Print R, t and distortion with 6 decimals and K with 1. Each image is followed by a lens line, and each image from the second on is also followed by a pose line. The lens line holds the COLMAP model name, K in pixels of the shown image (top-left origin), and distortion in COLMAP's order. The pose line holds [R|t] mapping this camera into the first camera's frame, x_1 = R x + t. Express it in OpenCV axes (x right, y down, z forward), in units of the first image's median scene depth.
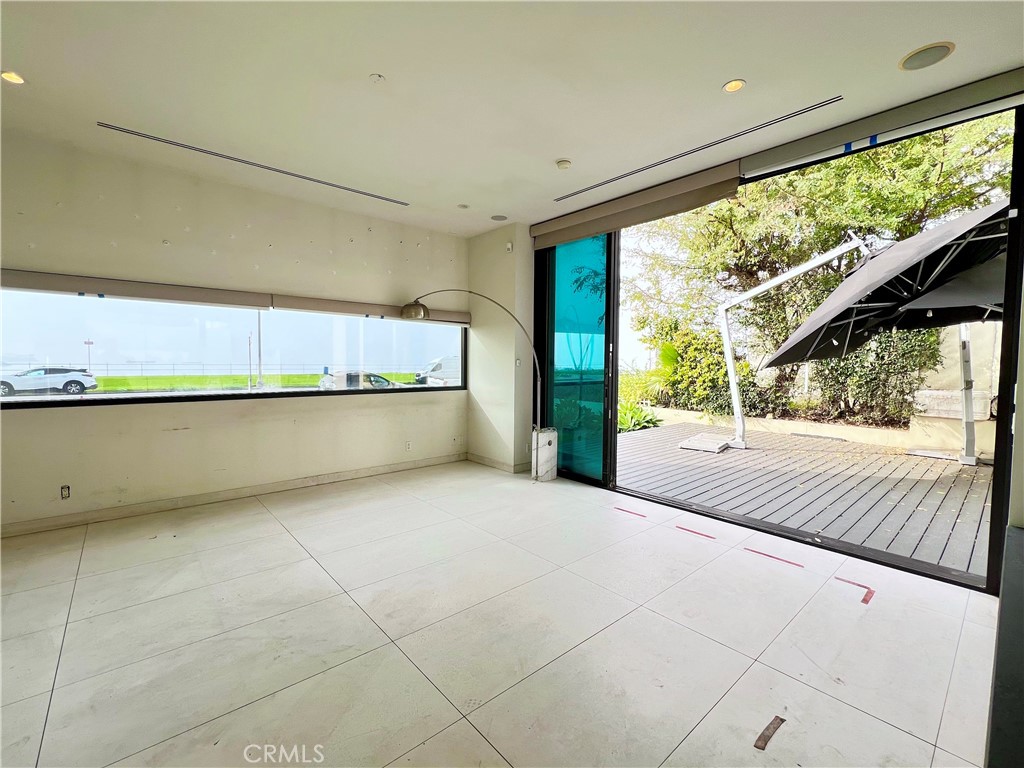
lens RADIAL K [[445.1, 0, 509.3], [0, 445.1, 384.3], [0, 0, 1]] dist [-0.000361, -0.000005]
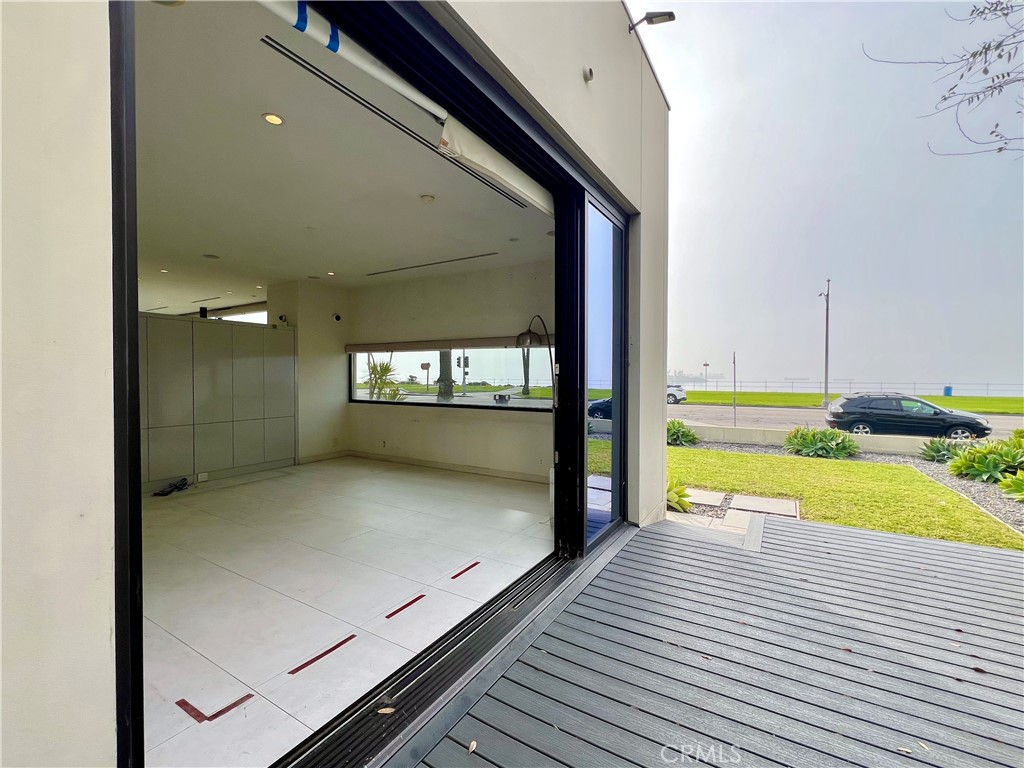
lens RADIAL K [[445.1, 0, 514.6], [0, 445.1, 378.6], [0, 0, 1]] dist [-0.000361, -0.000005]
pose [[0.310001, -0.001031, -0.950736, 0.868255], [-0.048189, 0.998697, -0.016796, -0.046854], [0.949514, 0.051021, 0.309547, 0.647744]]
